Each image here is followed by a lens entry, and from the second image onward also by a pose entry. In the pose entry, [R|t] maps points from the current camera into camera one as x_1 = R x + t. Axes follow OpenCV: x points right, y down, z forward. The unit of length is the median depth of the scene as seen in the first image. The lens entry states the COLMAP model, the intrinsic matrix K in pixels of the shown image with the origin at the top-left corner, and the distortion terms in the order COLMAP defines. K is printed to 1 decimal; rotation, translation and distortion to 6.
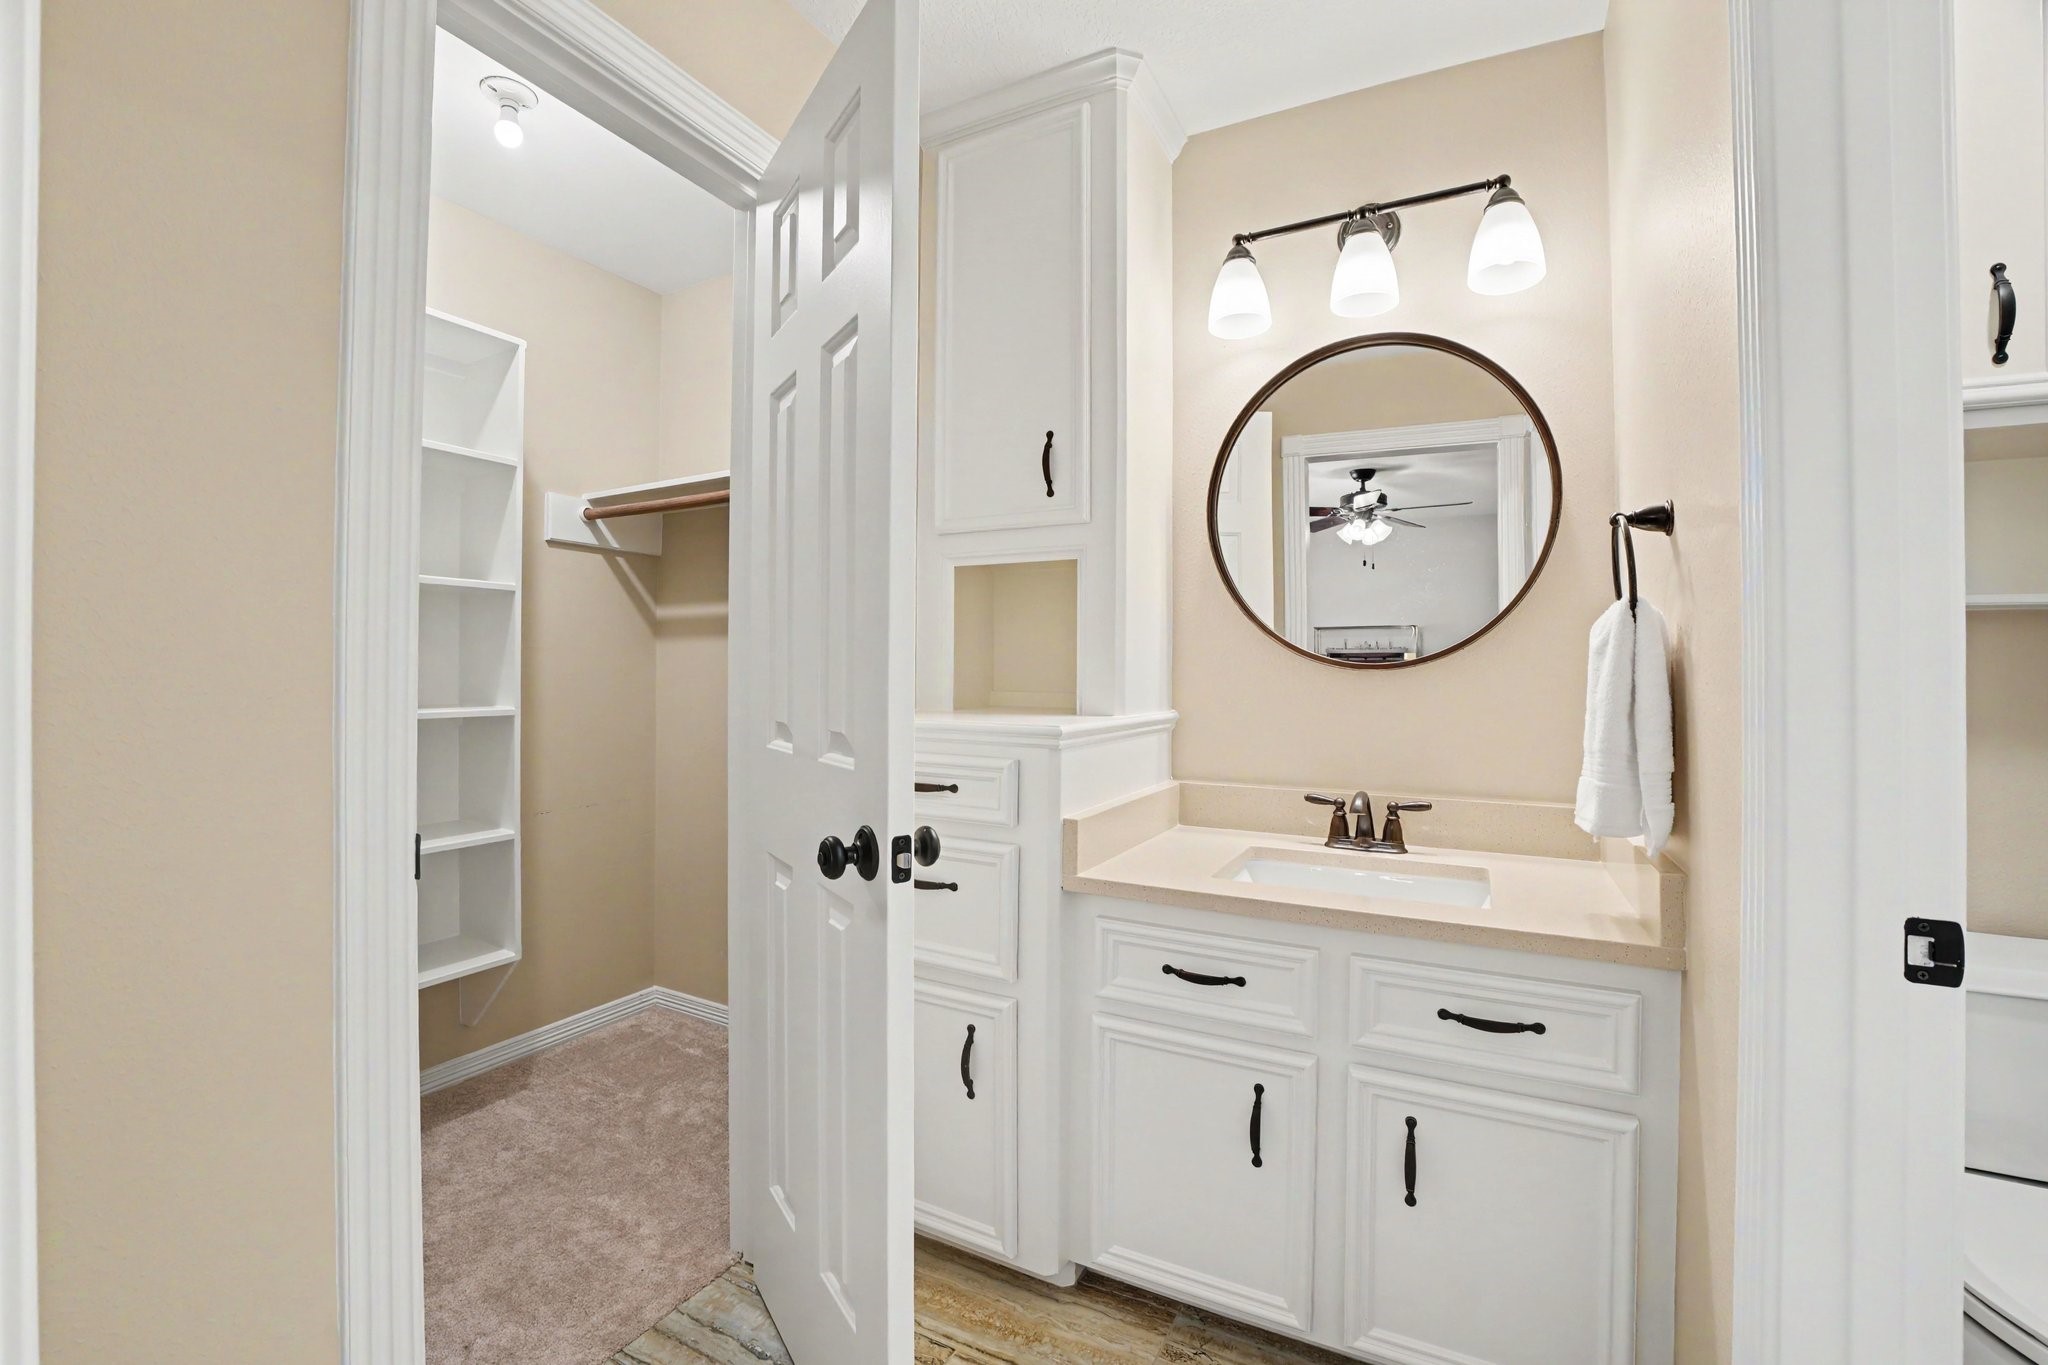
lens RADIAL K [[854.7, 0, 1025.3], [0, 854.7, 677.5], [0, 0, 1]] dist [-0.052331, 0.011471]
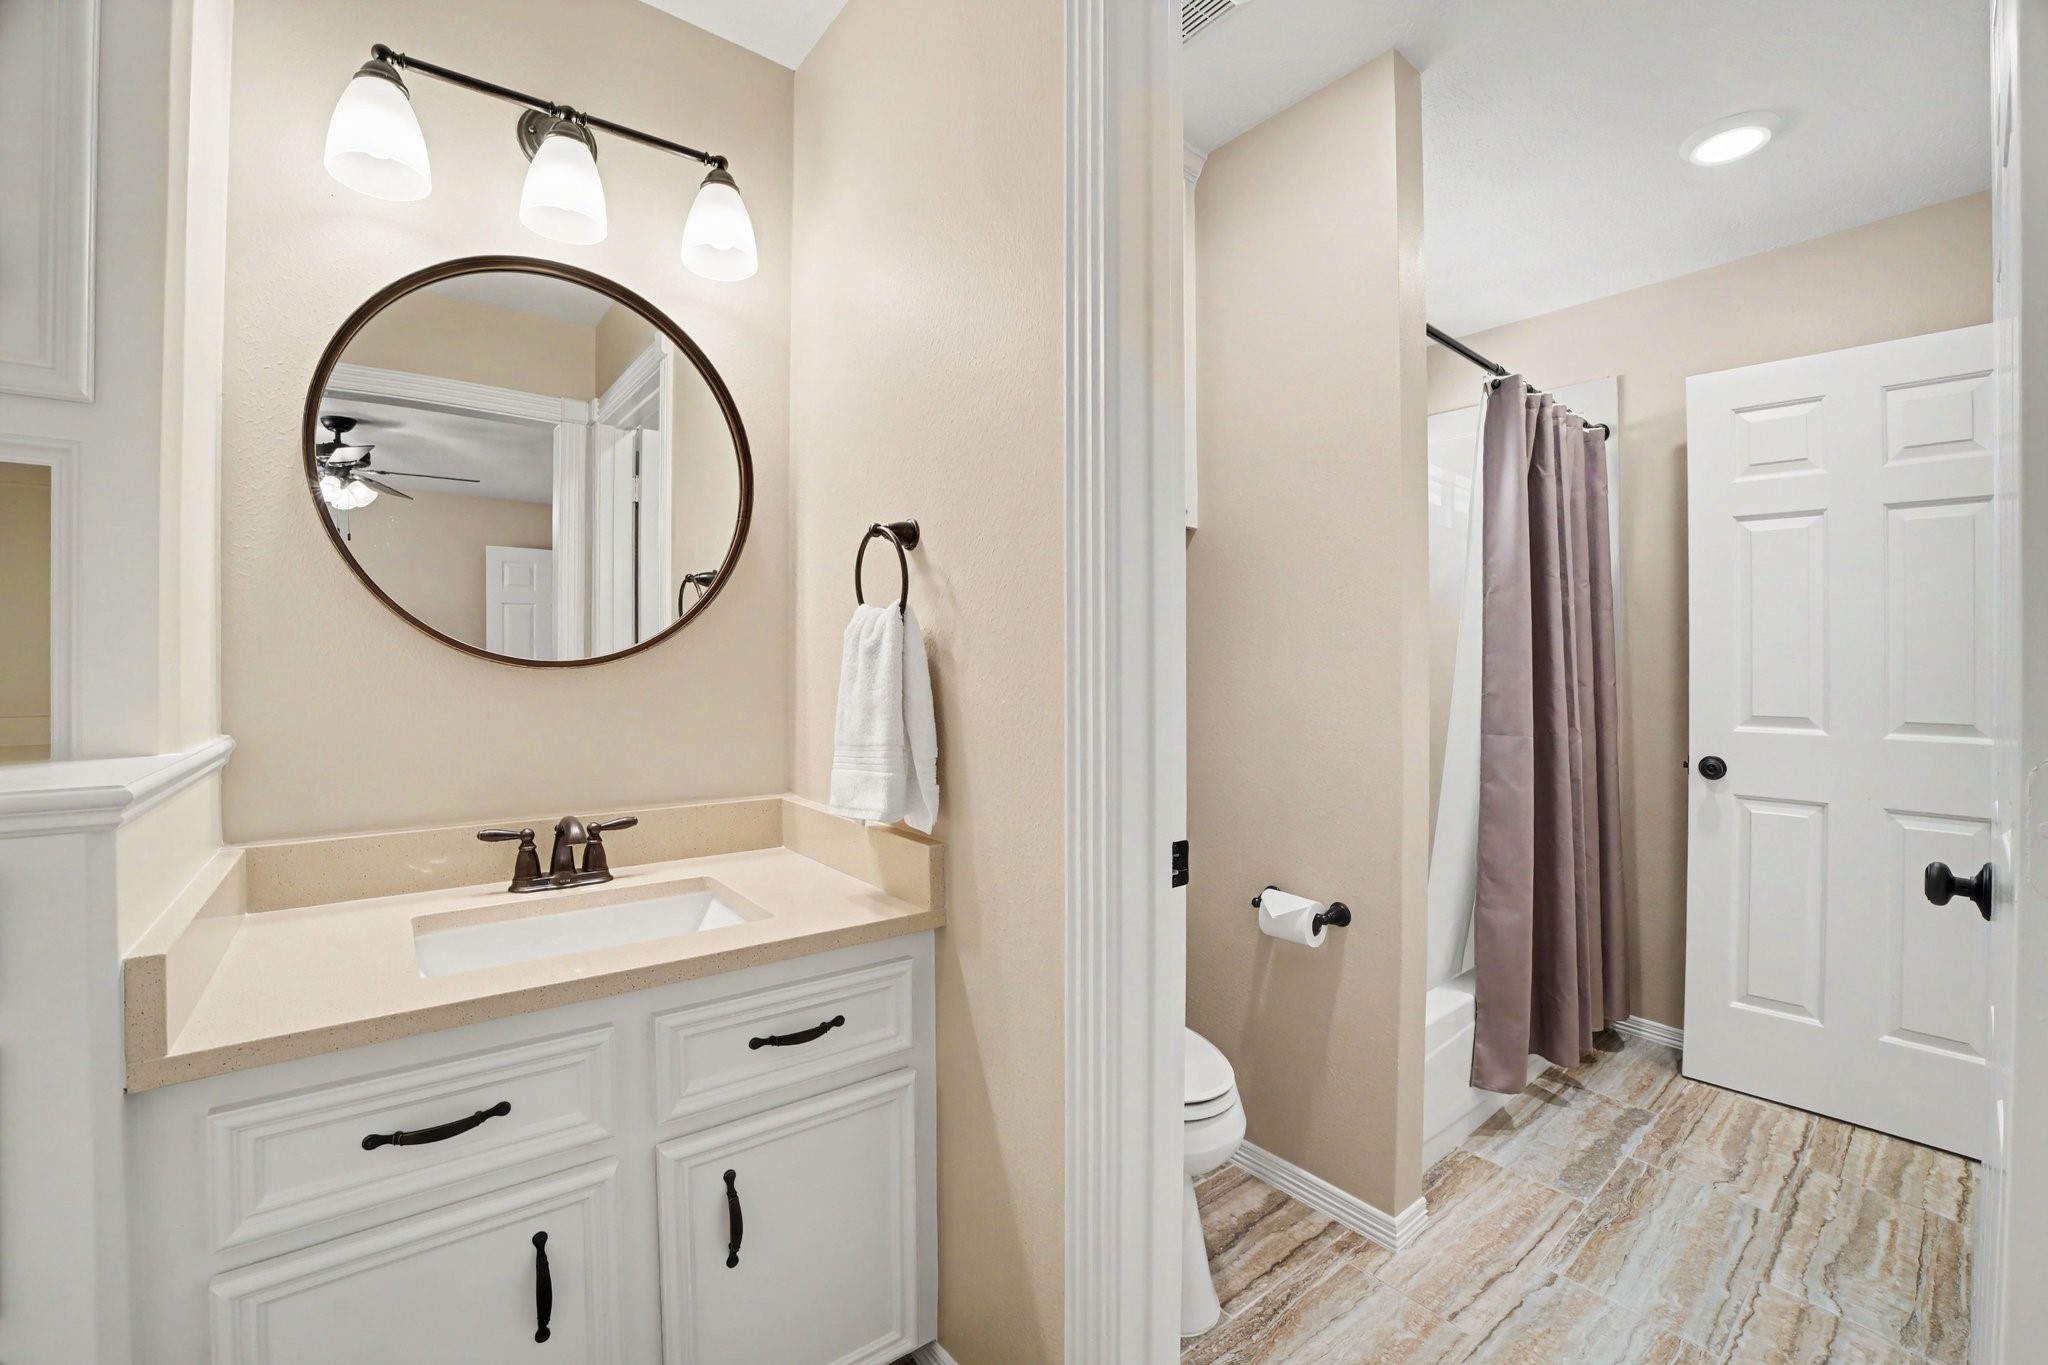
lens RADIAL K [[854.7, 0, 1025.3], [0, 854.7, 677.5], [0, 0, 1]] dist [-0.052331, 0.011471]
pose [[0.418987, -0.018420, 0.907805, -0.155921], [0.009226, 0.999829, 0.016029, -0.009917], [-0.907945, 0.001659, 0.419085, 0.251570]]
